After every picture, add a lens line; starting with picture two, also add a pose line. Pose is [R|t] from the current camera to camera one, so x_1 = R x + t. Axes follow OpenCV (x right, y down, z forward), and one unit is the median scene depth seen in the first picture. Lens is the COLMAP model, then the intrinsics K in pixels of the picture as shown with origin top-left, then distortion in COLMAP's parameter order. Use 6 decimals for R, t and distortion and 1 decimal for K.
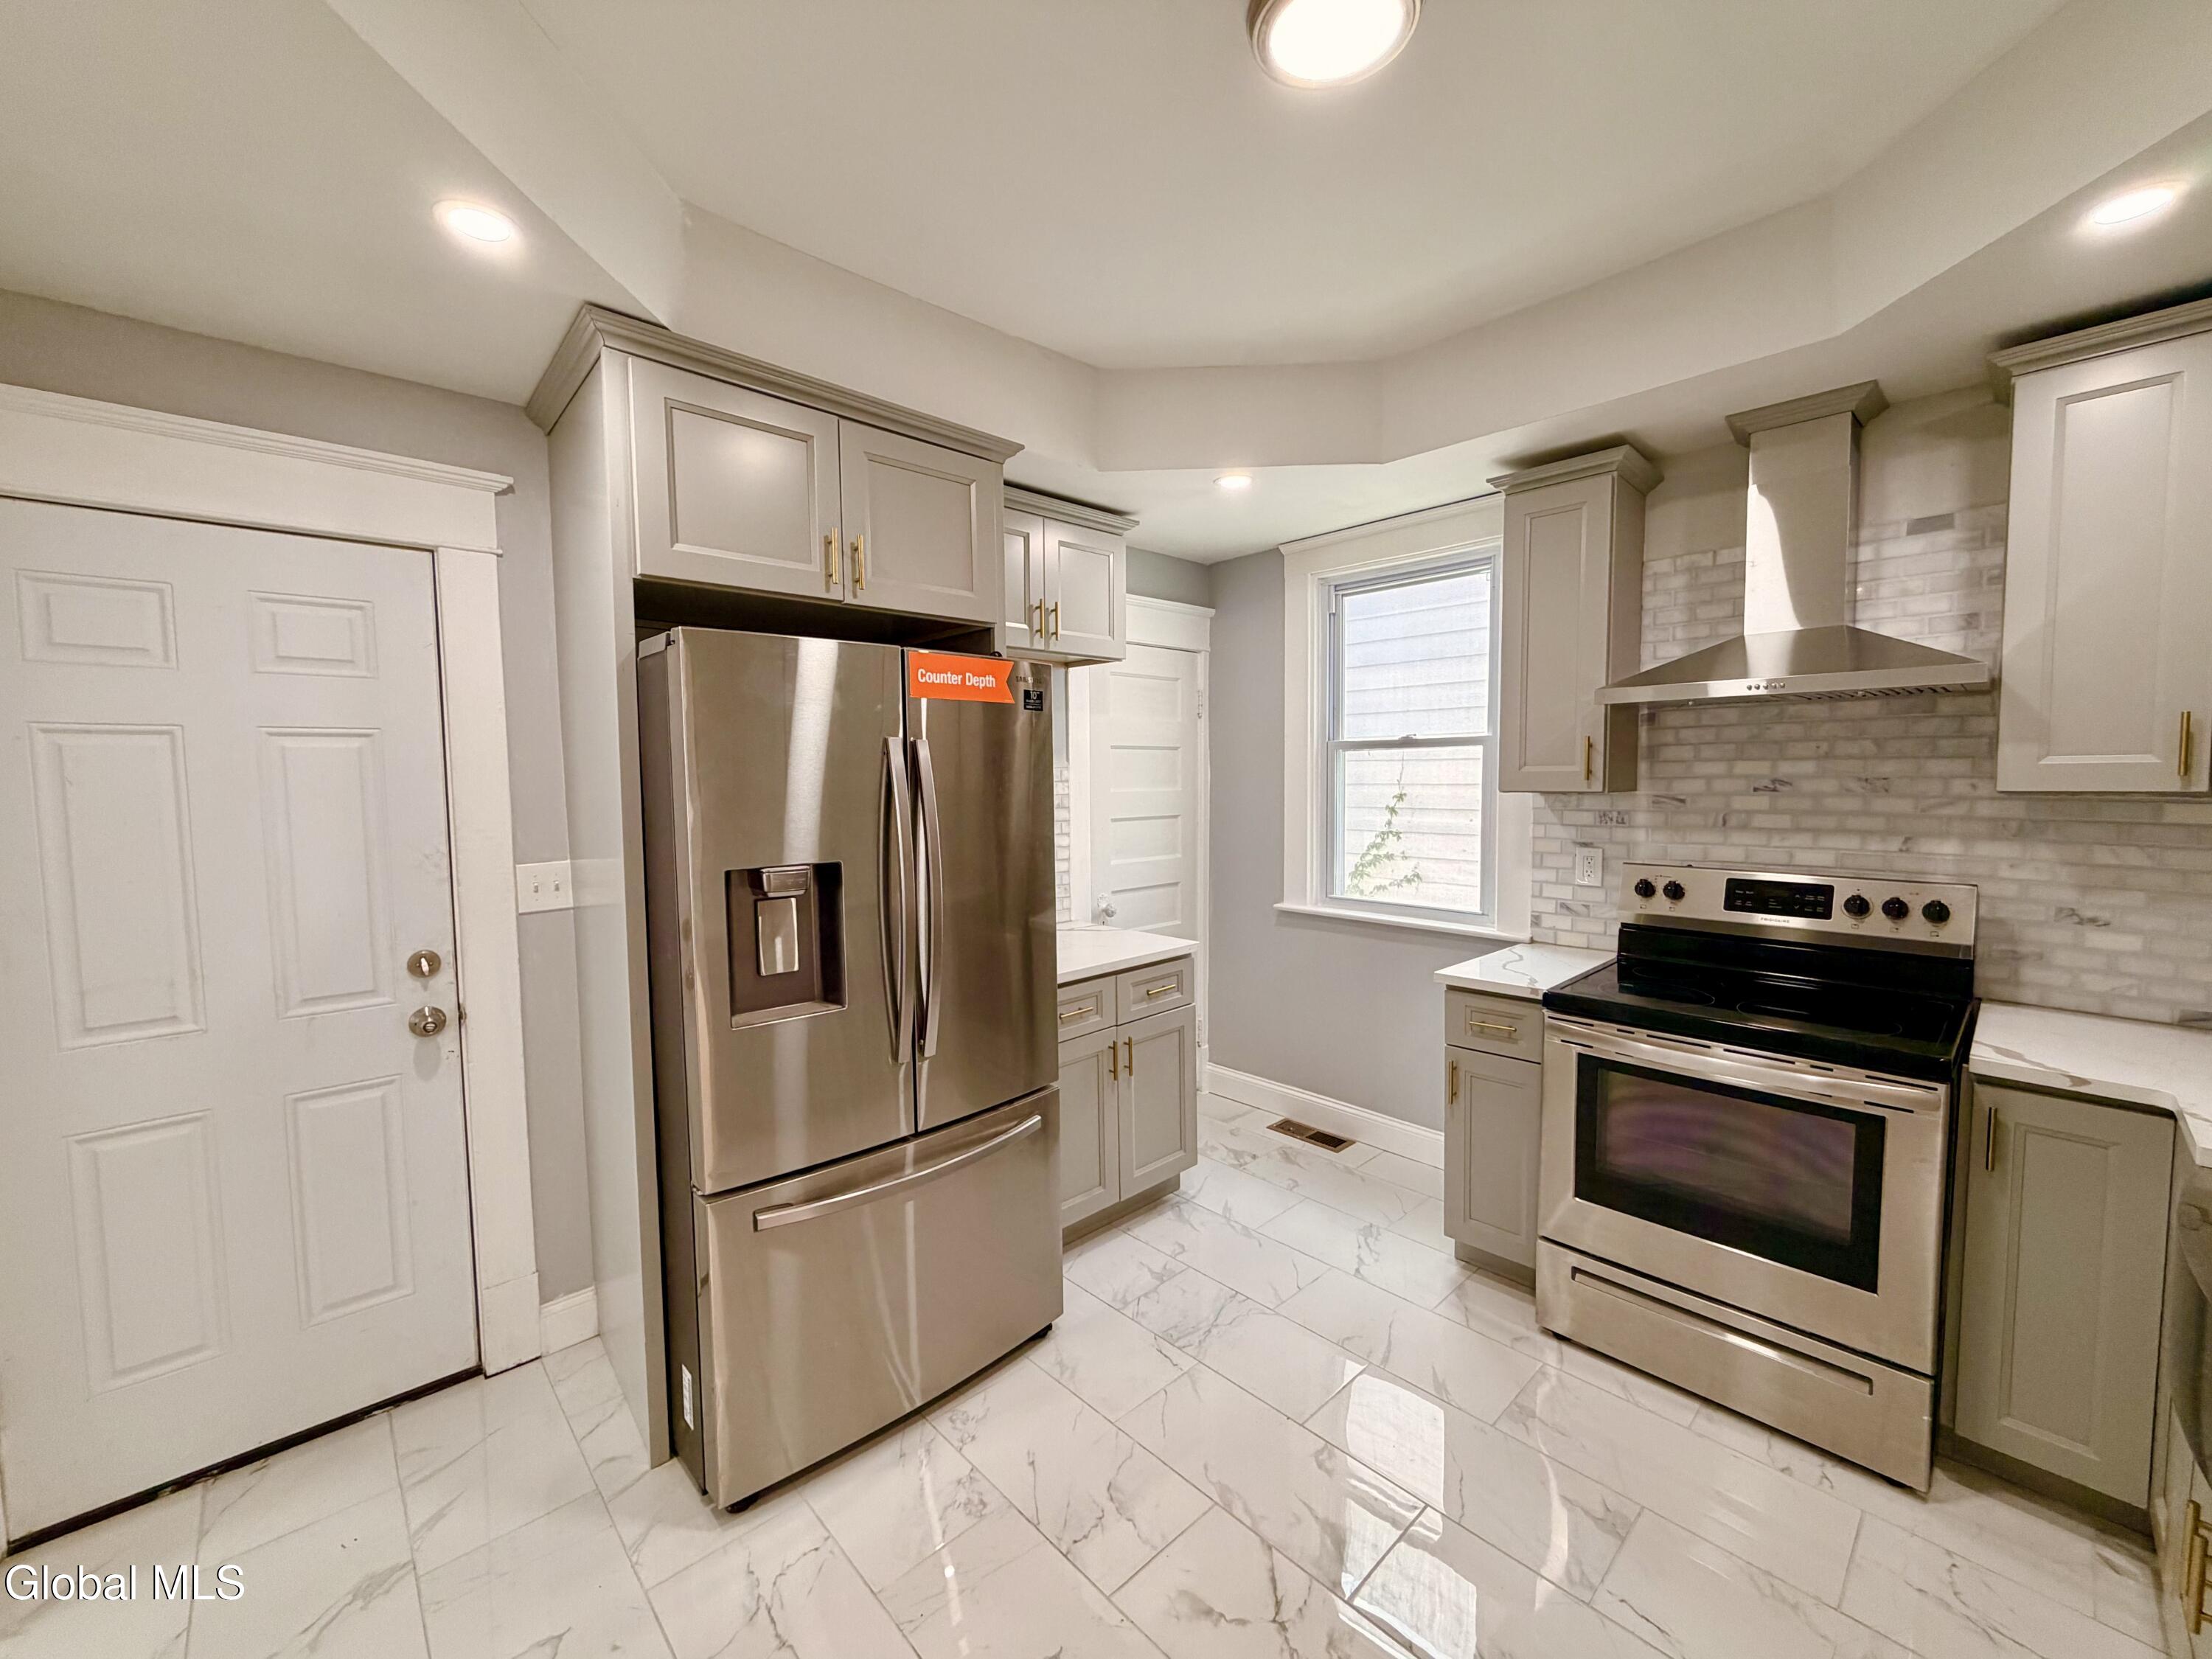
lens RADIAL K [[883.3, 0, 1099.0], [0, 883.3, 828.9], [0, 0, 1]] dist [0.000639, -0.000047]
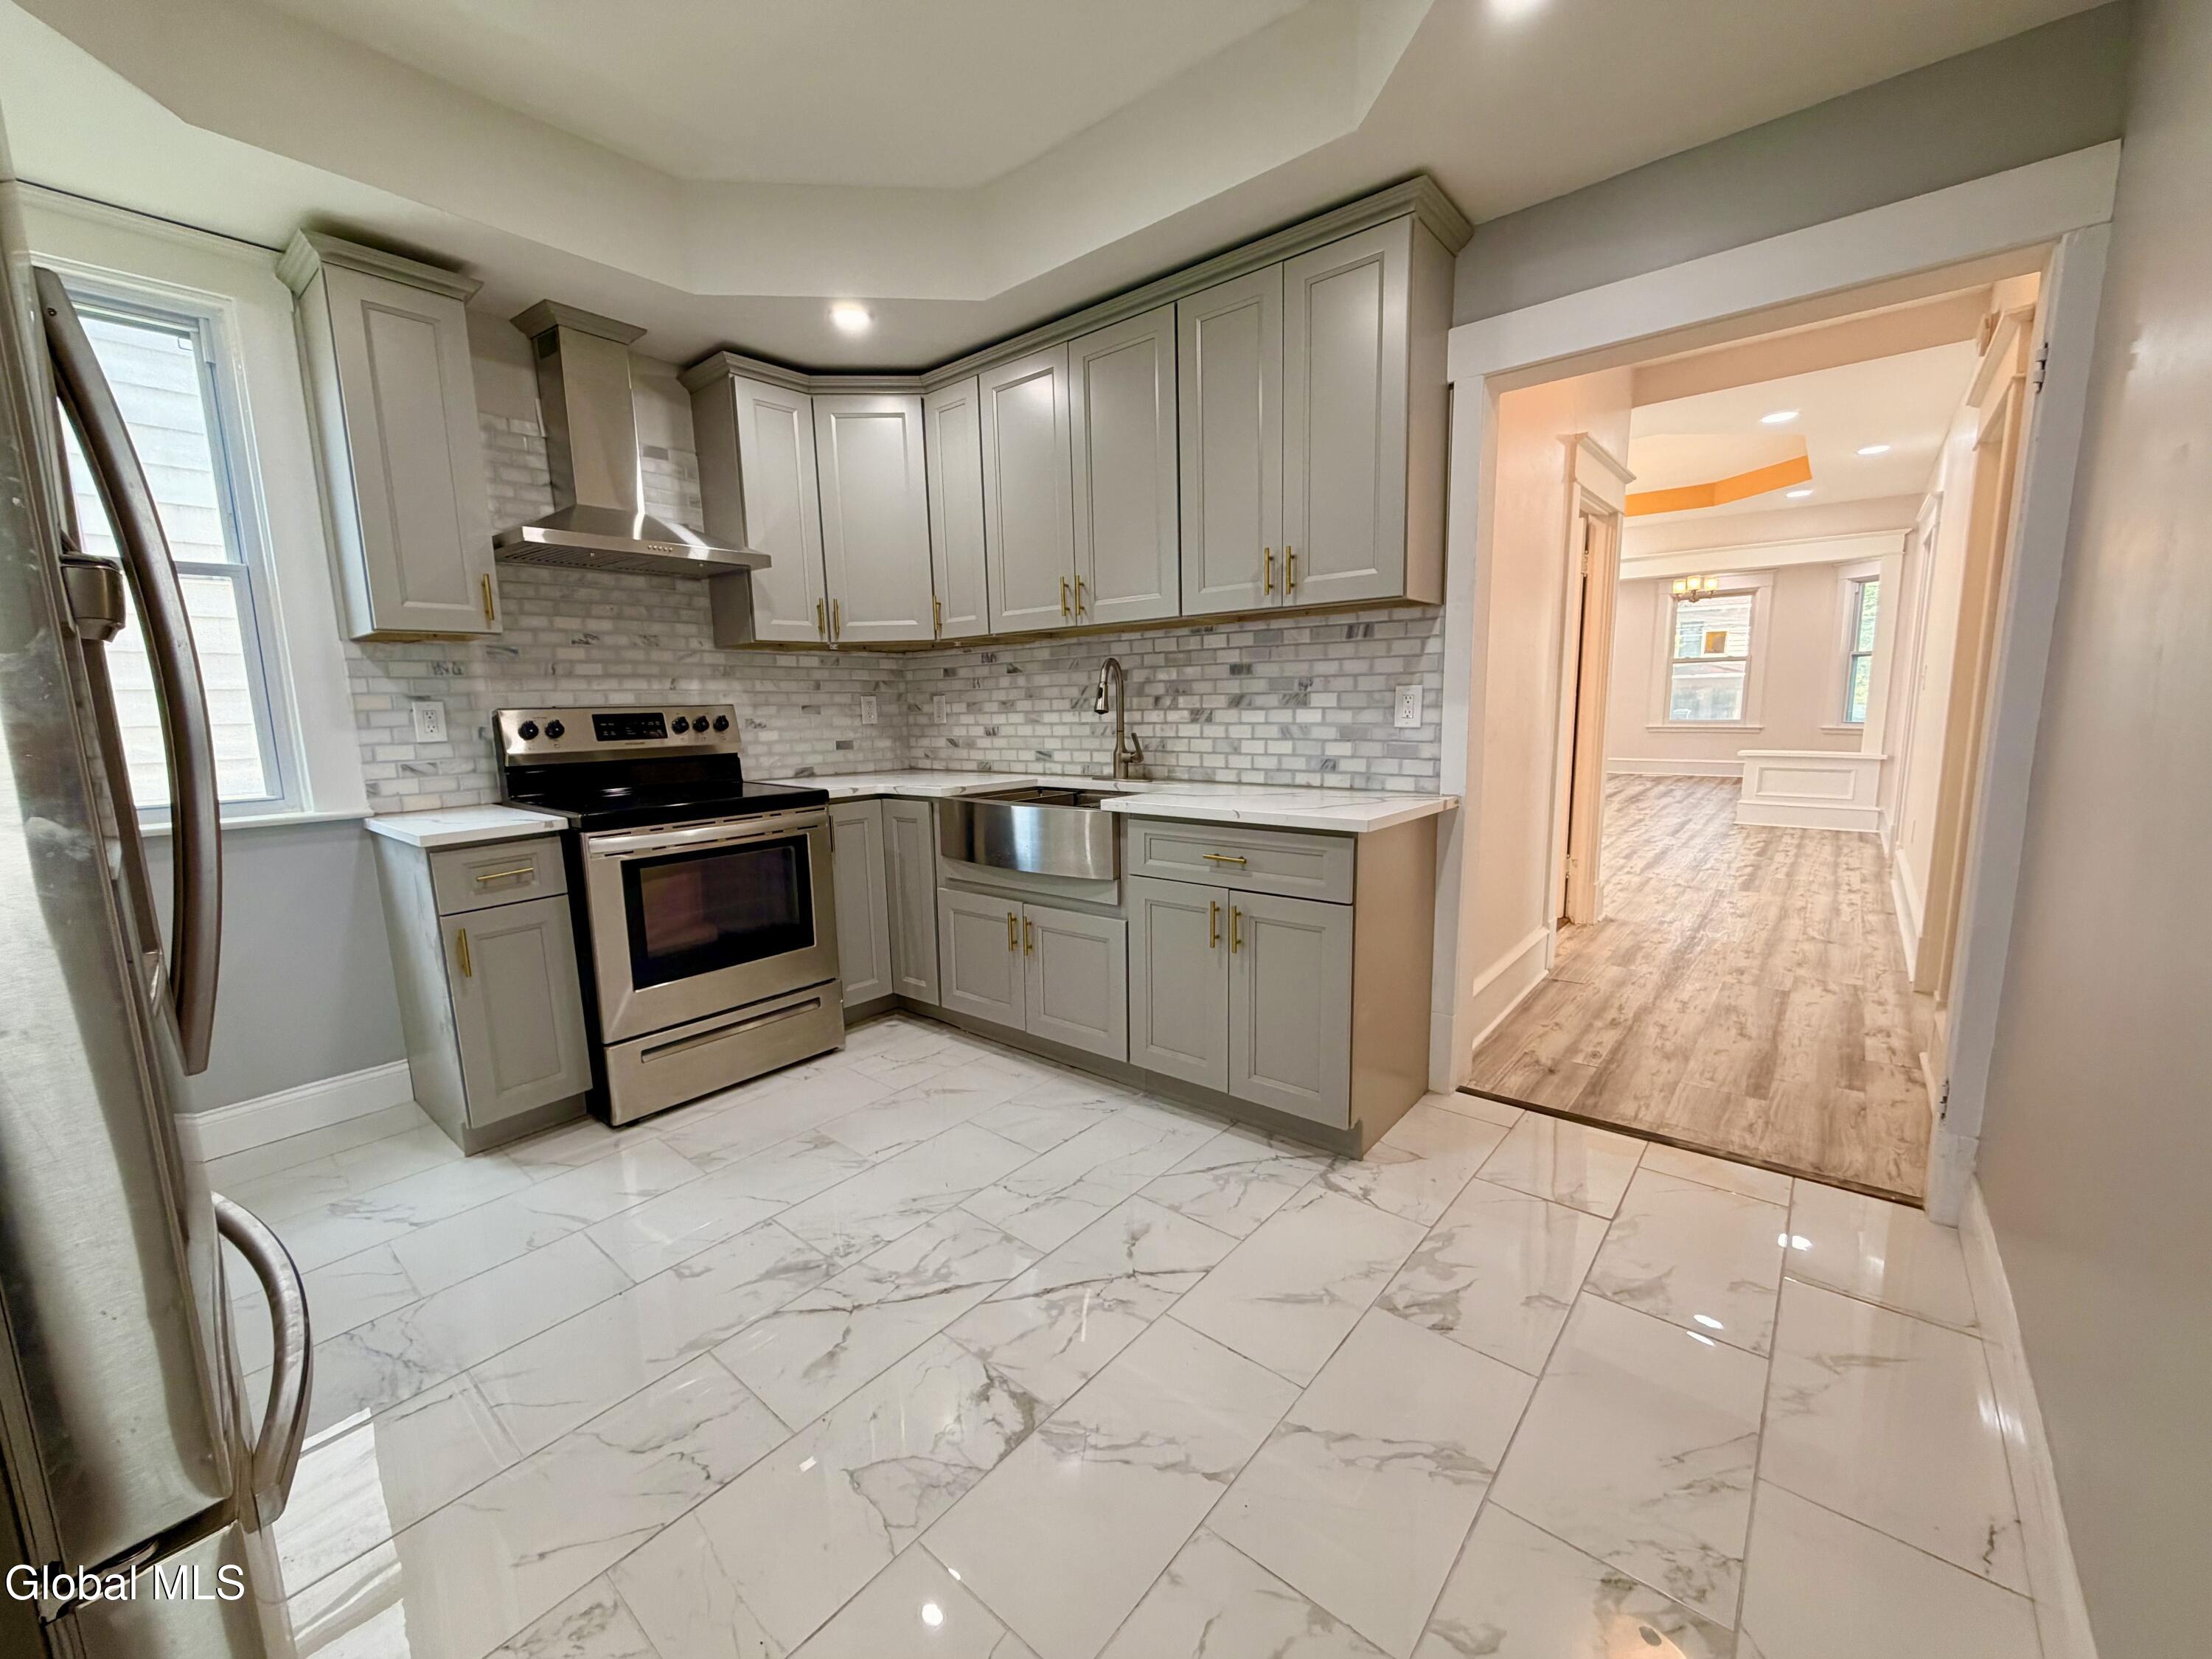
lens RADIAL K [[883.3, 0, 1099.0], [0, 883.3, 828.9], [0, 0, 1]] dist [0.000639, -0.000047]
pose [[-0.122480, -0.129426, 0.983996, -0.555382], [0.090981, 0.985822, 0.140991, 0.102191], [-0.988292, 0.106794, -0.108968, 0.476300]]
